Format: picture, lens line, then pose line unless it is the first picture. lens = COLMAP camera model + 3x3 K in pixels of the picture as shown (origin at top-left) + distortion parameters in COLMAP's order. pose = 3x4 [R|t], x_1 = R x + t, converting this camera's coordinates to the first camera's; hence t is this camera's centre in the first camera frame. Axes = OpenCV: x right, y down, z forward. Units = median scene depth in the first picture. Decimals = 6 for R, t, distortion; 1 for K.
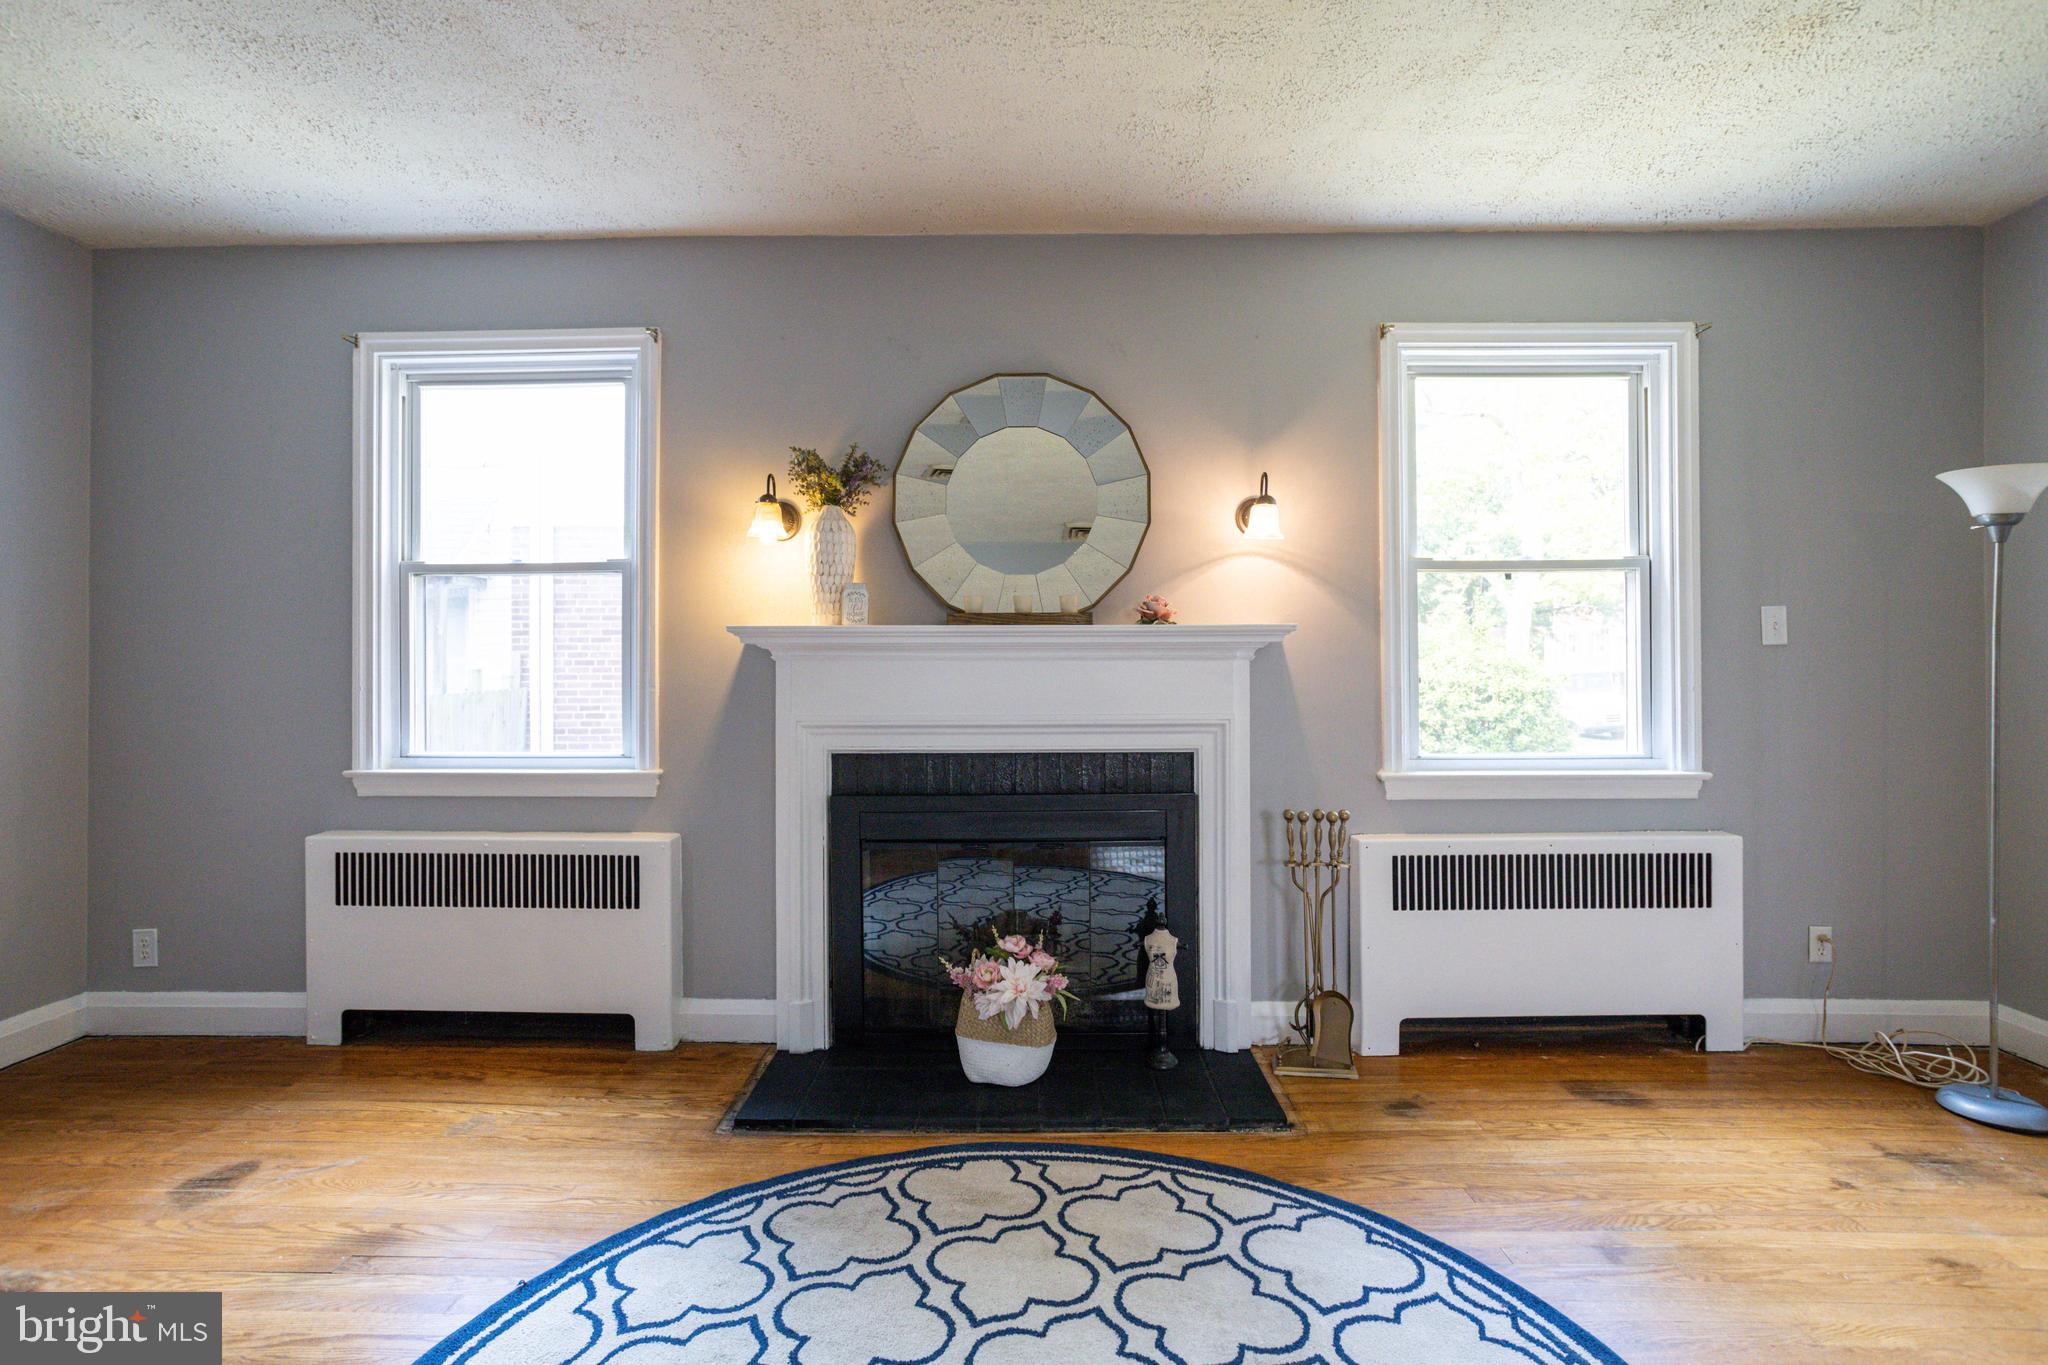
lens RADIAL K [[992.1, 0, 1024.1], [0, 992.1, 657.1], [0, 0, 1]] dist [-0.062270, 0.038796]
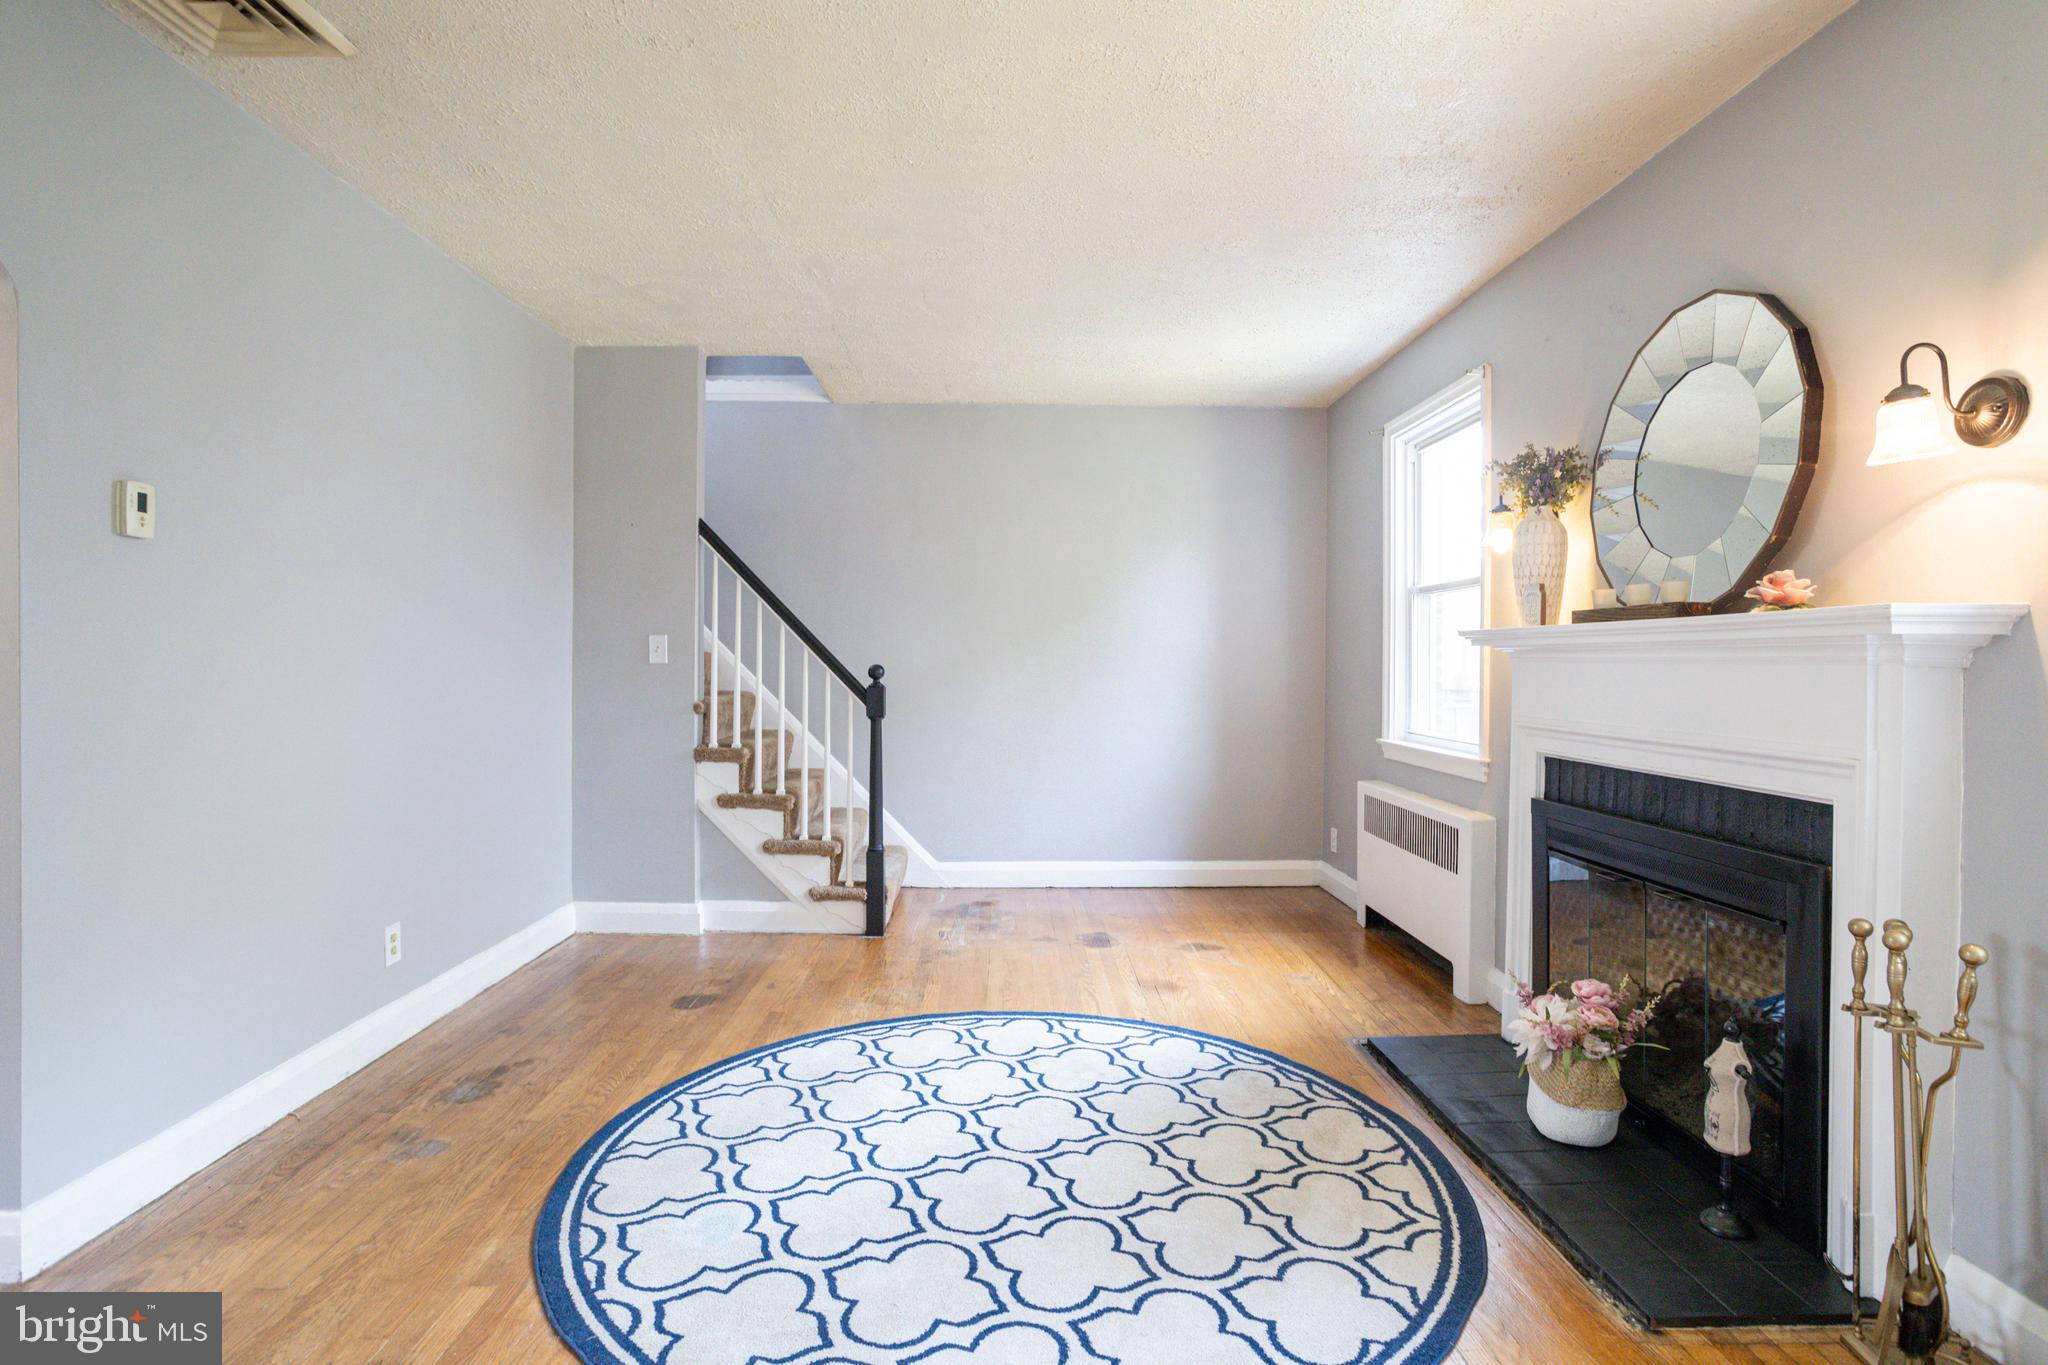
lens RADIAL K [[1051.6, 0, 1015.3], [0, 1051.6, 671.2], [0, 0, 1]] dist [-0.066752, 0.040422]
pose [[0.032489, 0.013101, -0.999386, 0.872439], [0.003423, 0.999907, 0.013219, -0.003110], [0.999466, -0.003851, 0.032441, 0.463971]]
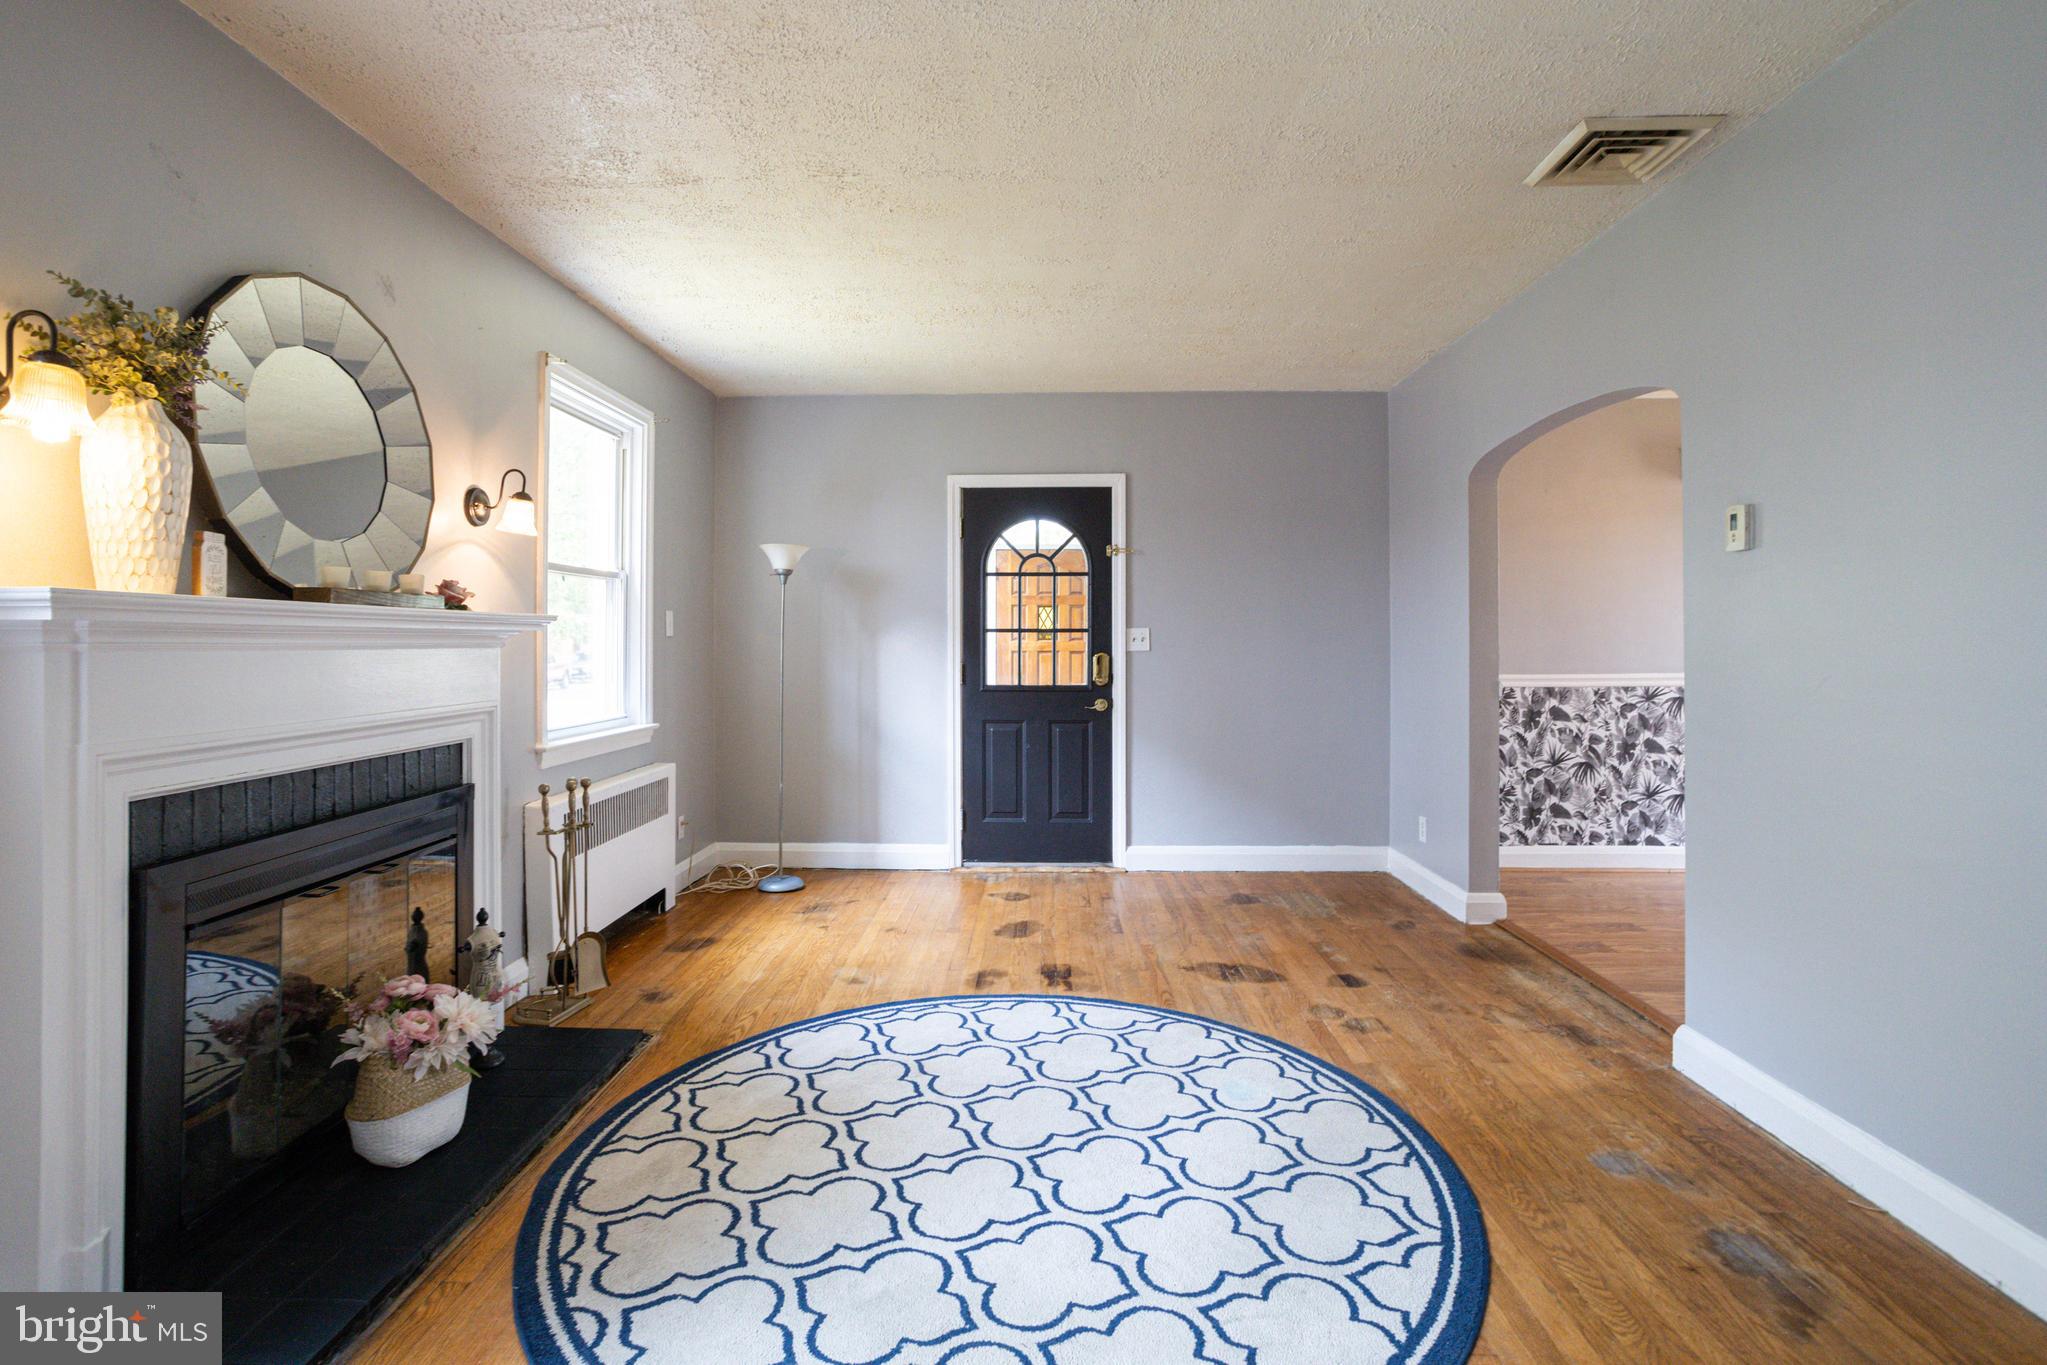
lens RADIAL K [[991.6, 0, 1023.6], [0, 991.6, 657.1], [0, 0, 1]] dist [-0.062270, 0.038796]
pose [[0.006845, -0.011086, 0.999915, -0.821863], [-0.008661, 0.999900, 0.011145, -0.003578], [-0.999939, -0.008736, 0.006748, 0.469425]]
